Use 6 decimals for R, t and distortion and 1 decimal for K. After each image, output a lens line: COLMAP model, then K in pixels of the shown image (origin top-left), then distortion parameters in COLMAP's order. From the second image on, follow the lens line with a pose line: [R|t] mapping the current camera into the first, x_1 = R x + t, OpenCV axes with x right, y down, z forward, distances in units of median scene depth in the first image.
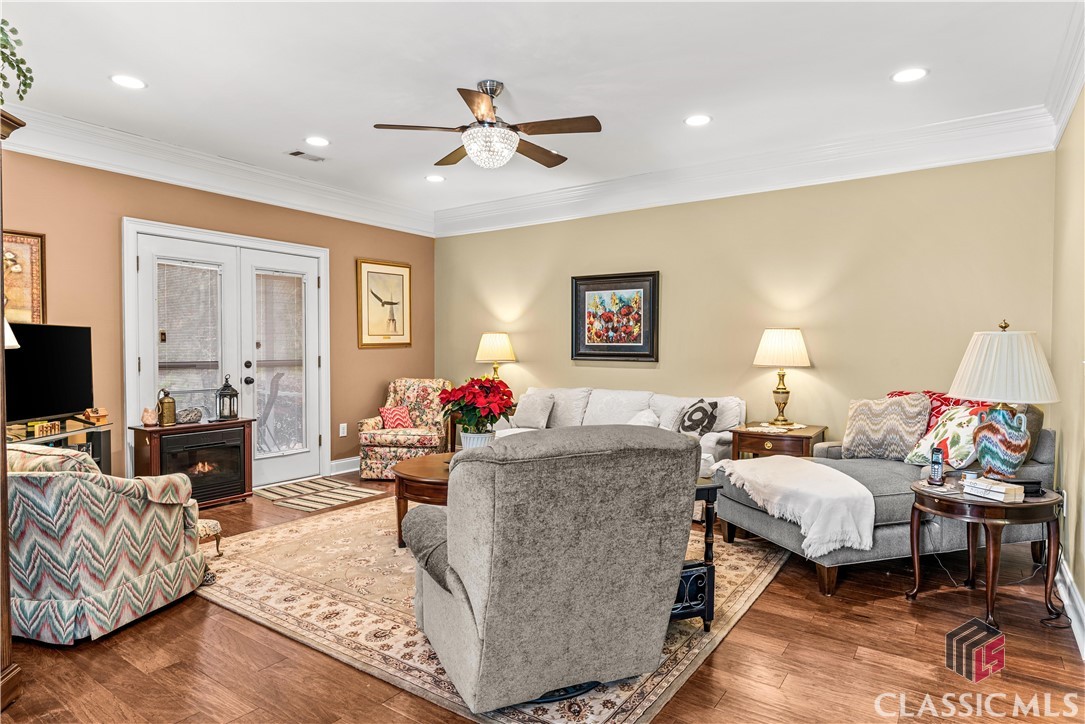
lens RADIAL K [[617.8, 0, 539.2], [0, 617.8, 361.8], [0, 0, 1]] dist [-0.011844, 0.005701]
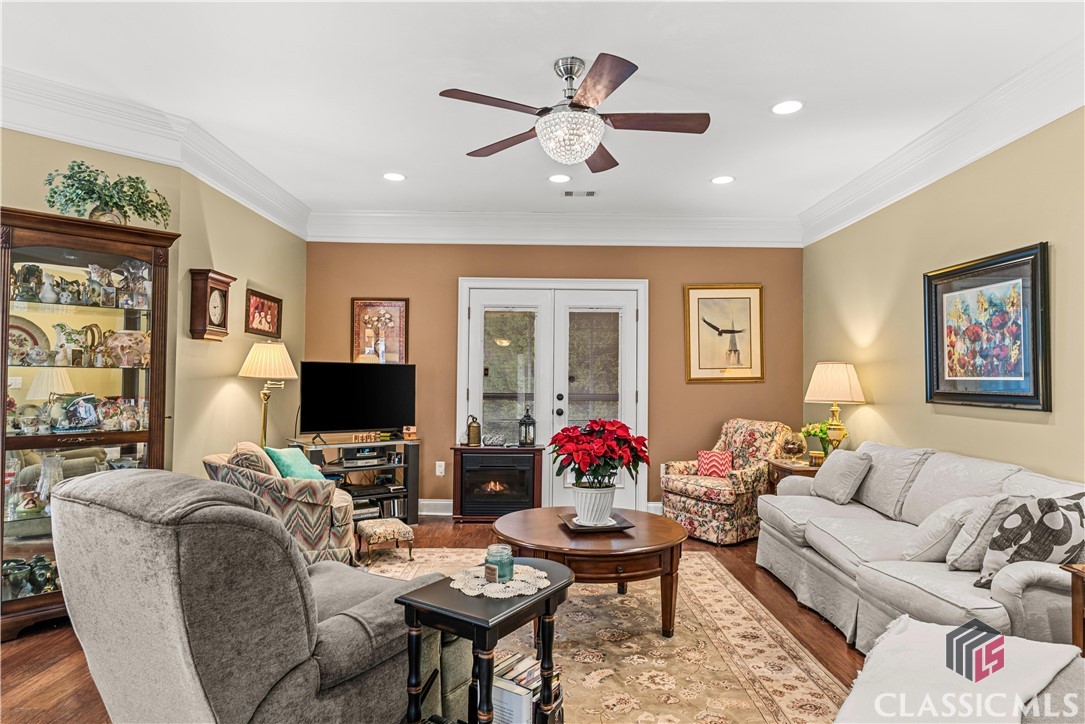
lens RADIAL K [[617.8, 0, 536.7], [0, 617.8, 363.2], [0, 0, 1]] dist [-0.011844, 0.005701]
pose [[0.575496, -0.019817, -0.817565, 0.363399], [-0.026520, 0.998728, -0.042876, -0.006956], [0.817375, 0.046357, 0.574238, 0.326218]]
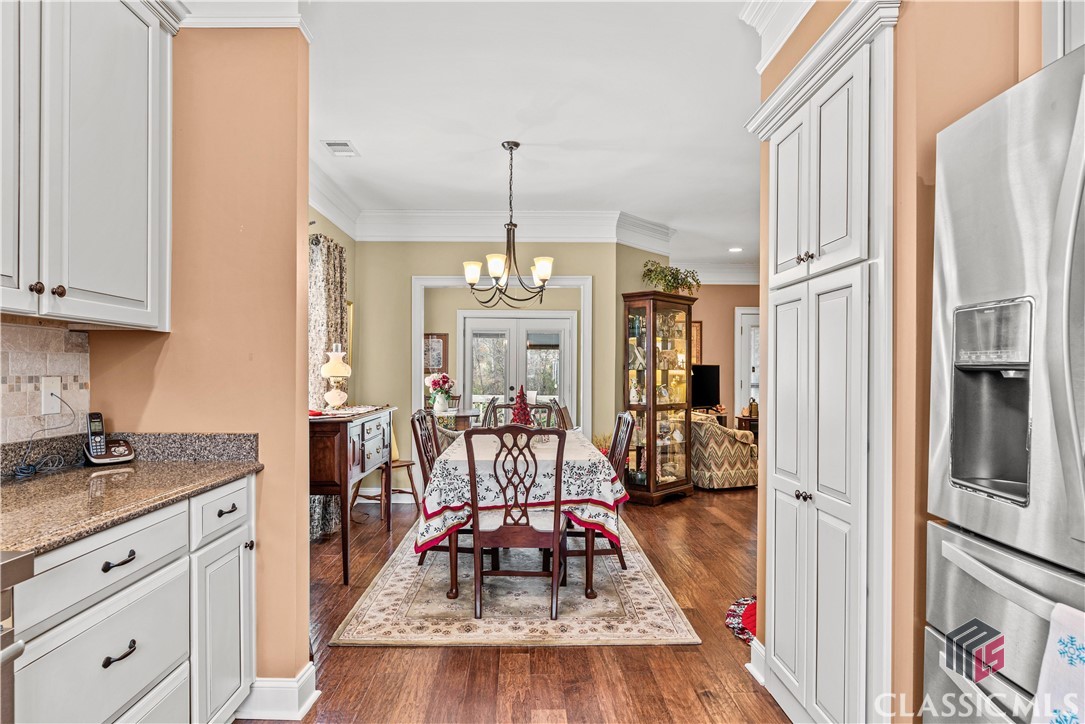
lens RADIAL K [[617.8, 0, 541.1], [0, 617.8, 375.5], [0, 0, 1]] dist [-0.011844, 0.005701]
pose [[0.601020, 0.002910, -0.799229, 0.400886], [-0.022172, 0.999669, -0.013033, 0.012839], [0.798927, 0.025553, 0.600886, -0.510599]]
